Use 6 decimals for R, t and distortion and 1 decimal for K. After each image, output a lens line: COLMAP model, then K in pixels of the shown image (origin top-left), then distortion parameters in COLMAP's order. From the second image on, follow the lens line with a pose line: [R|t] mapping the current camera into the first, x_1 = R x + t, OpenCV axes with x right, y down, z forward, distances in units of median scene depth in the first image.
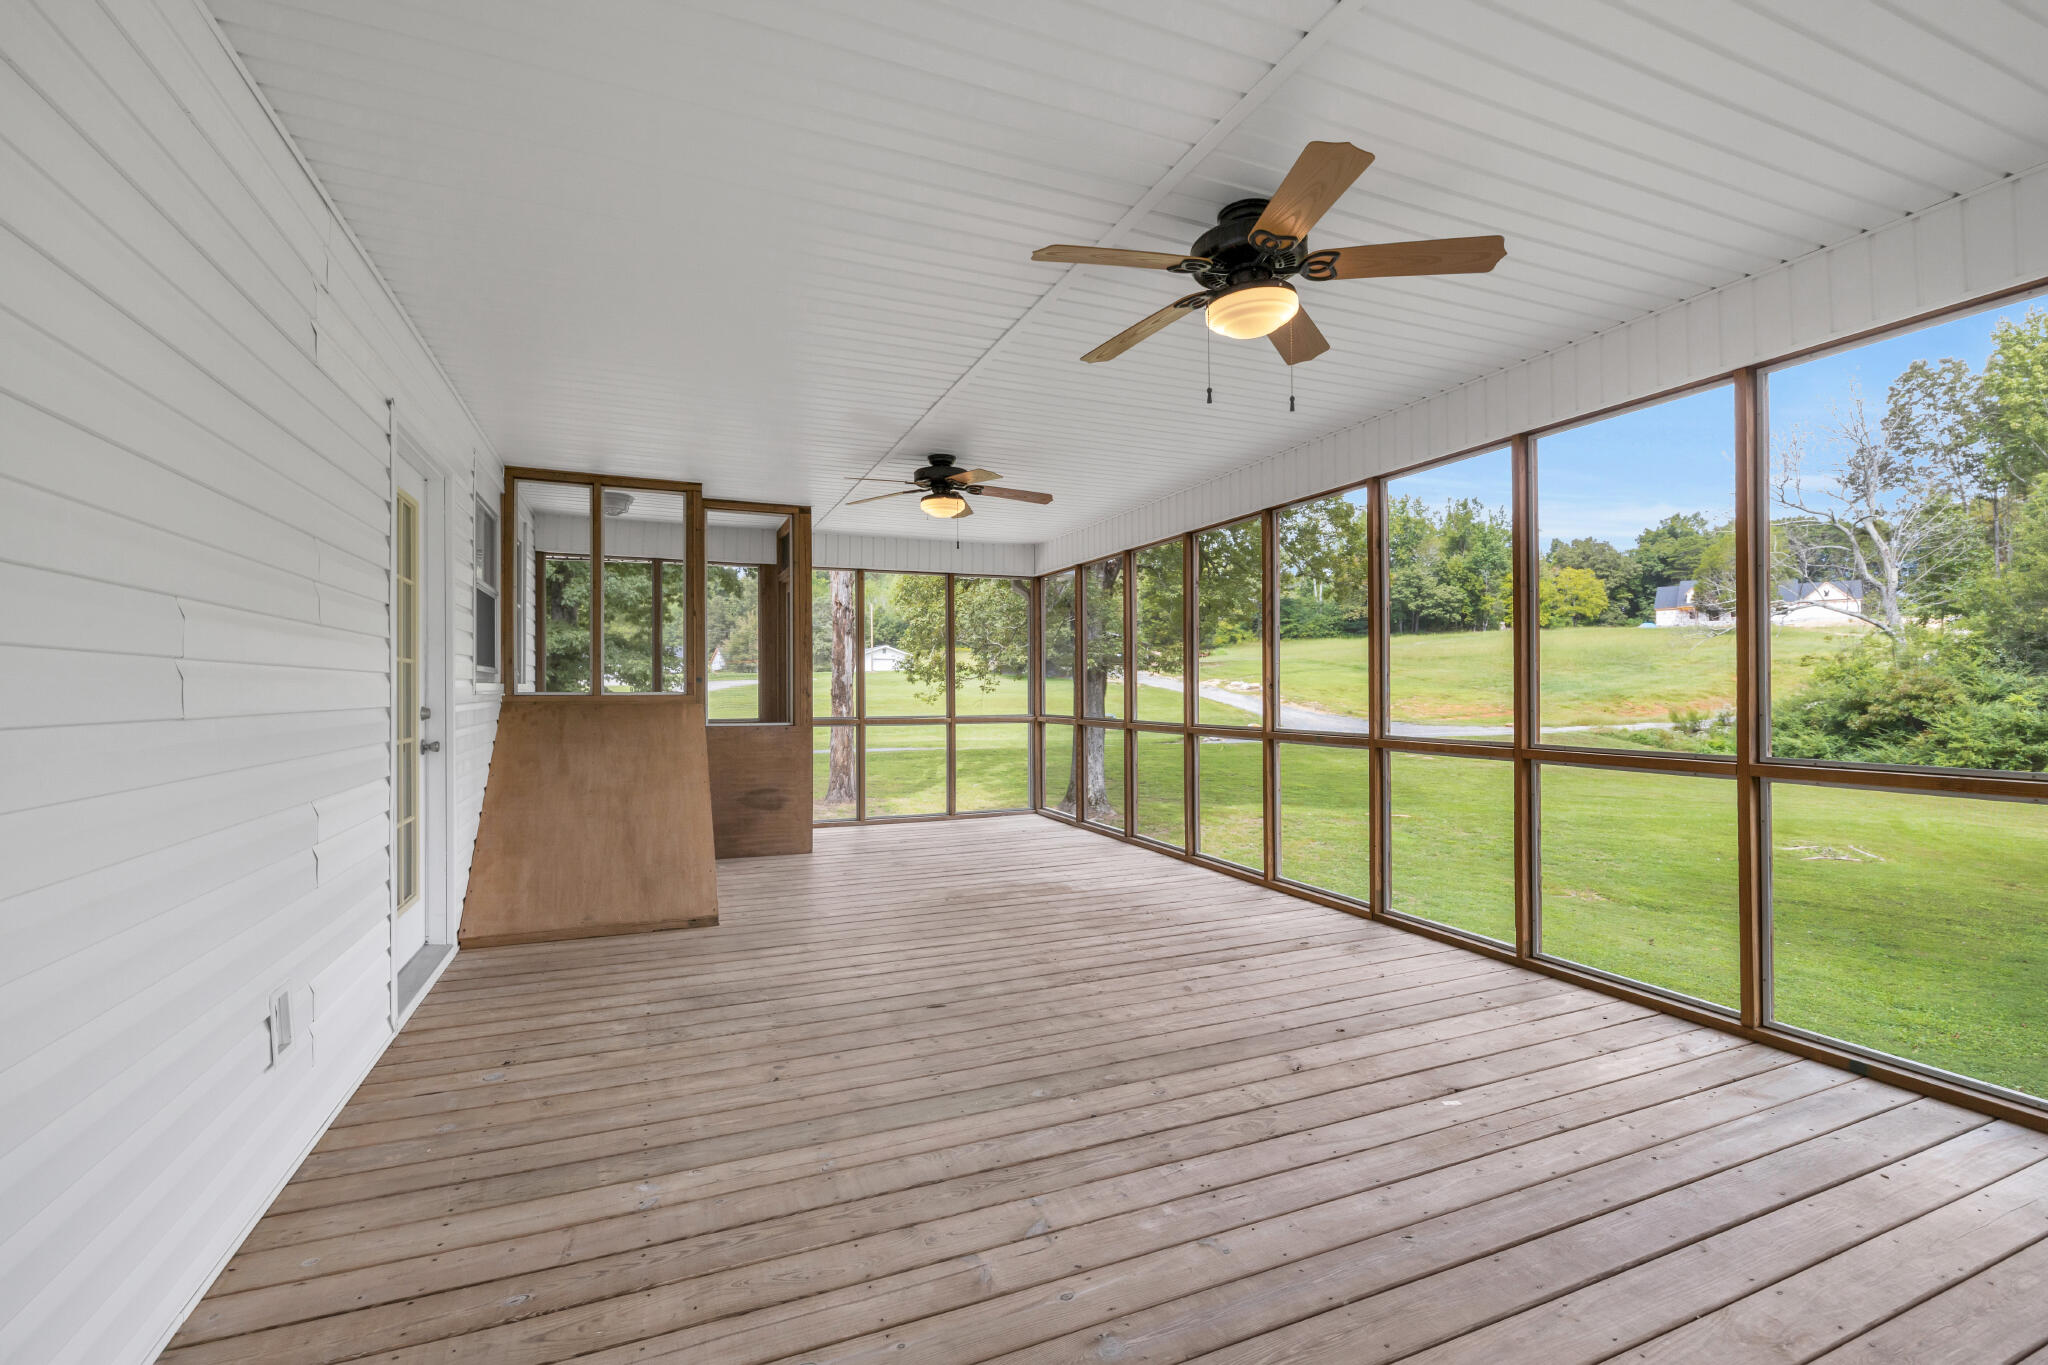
lens RADIAL K [[906.6, 0, 1032.1], [0, 906.6, 680.6], [0, 0, 1]] dist [-0.001853, -0.000297]
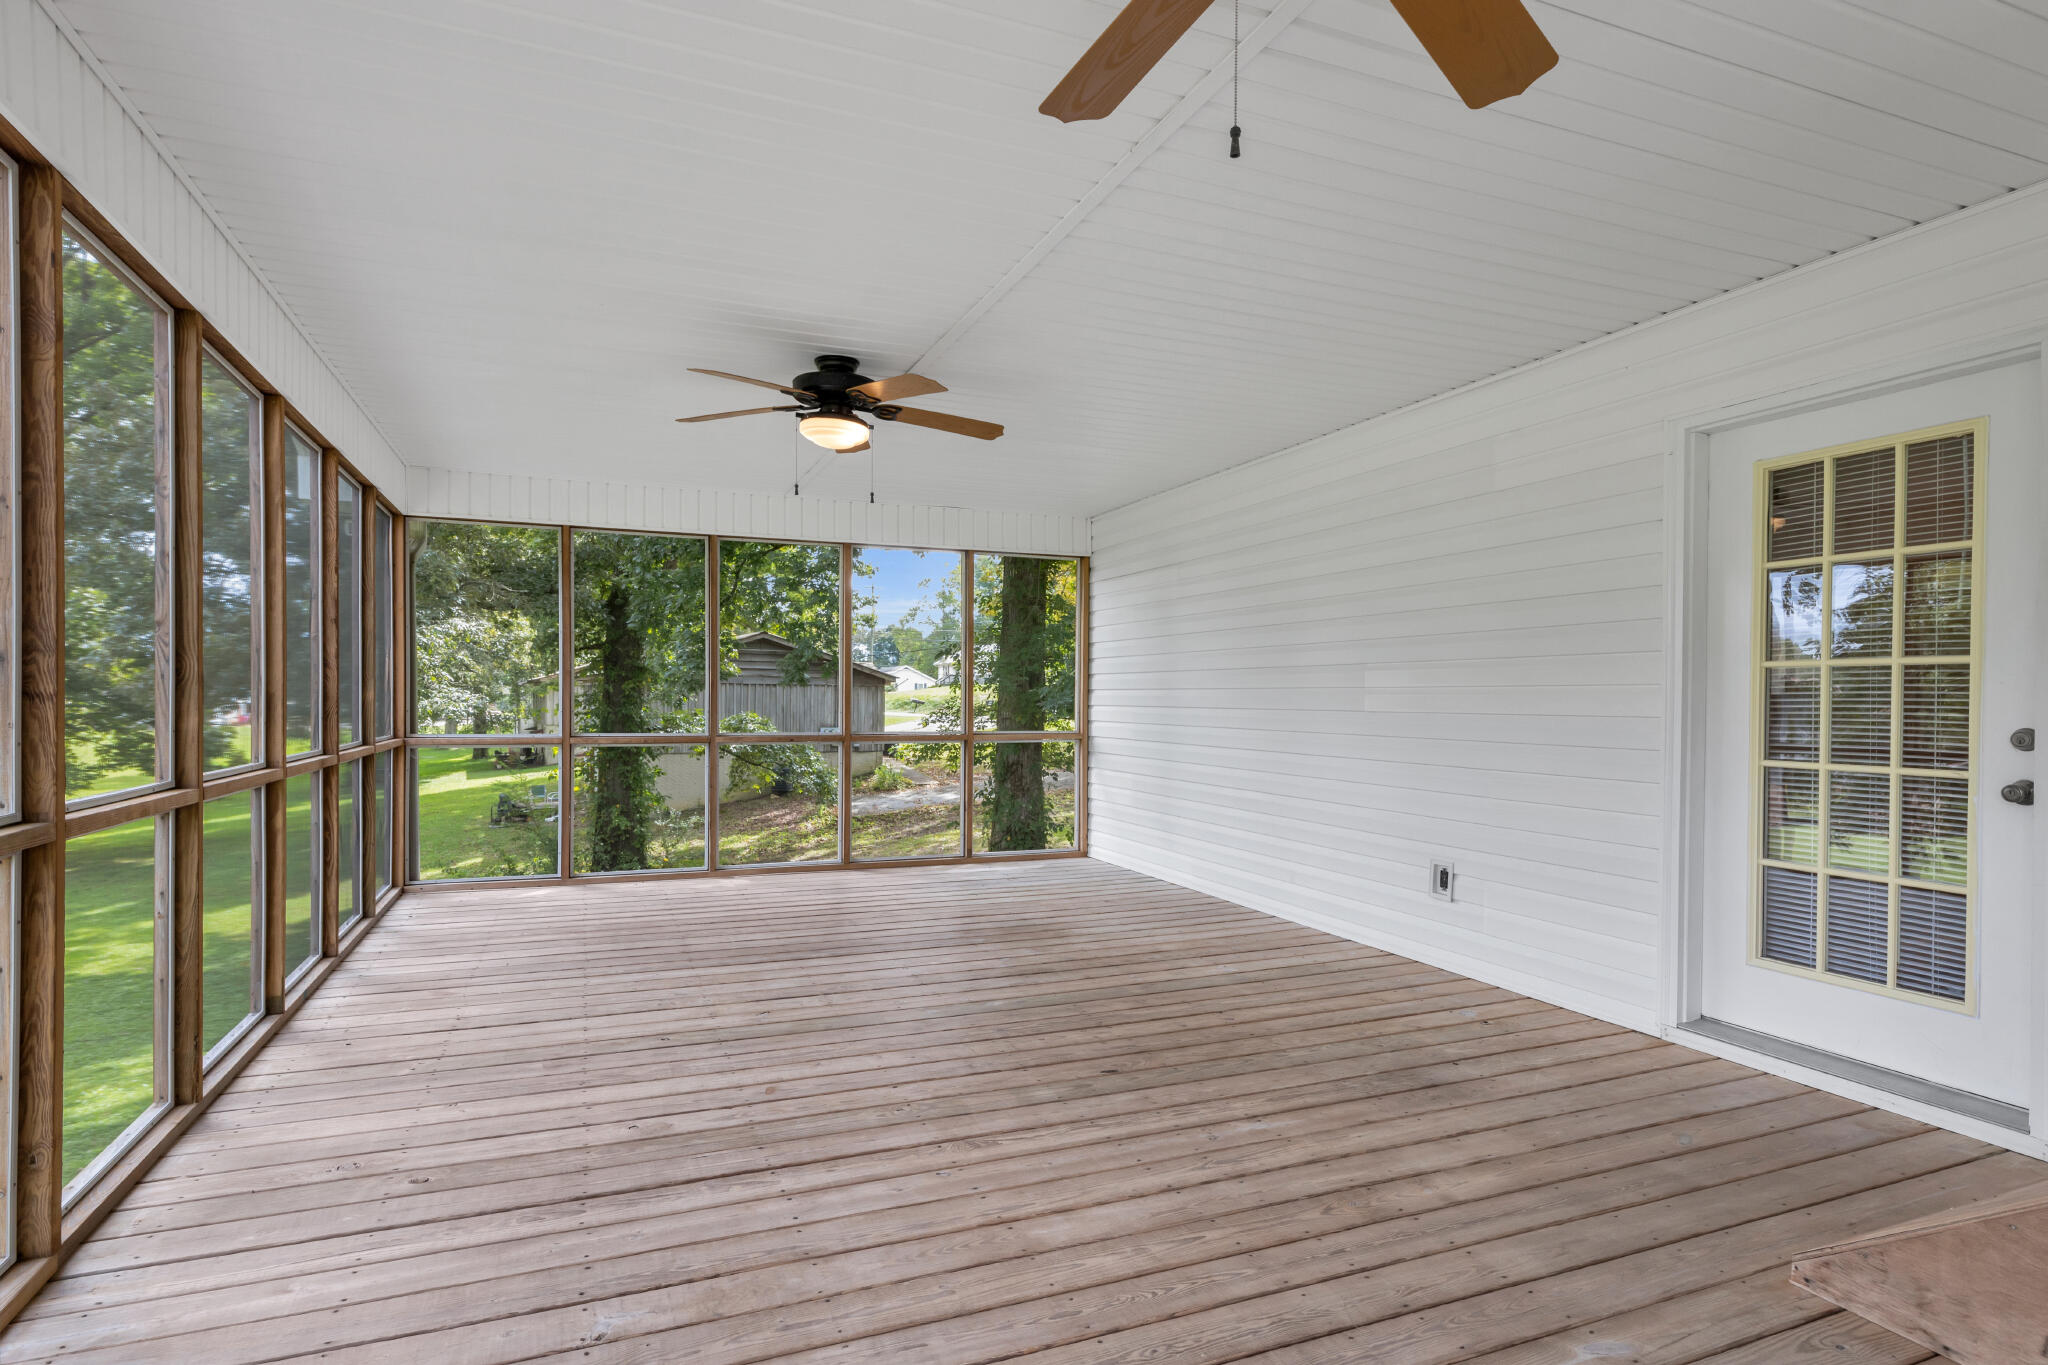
lens RADIAL K [[906.6, 0, 1032.1], [0, 906.6, 680.6], [0, 0, 1]] dist [-0.001853, -0.000297]
pose [[-0.999957, -0.000972, 0.009189, -0.043190], [-0.001230, 0.999604, -0.028104, 0.040550], [-0.009158, -0.028114, -0.999563, 1.845559]]
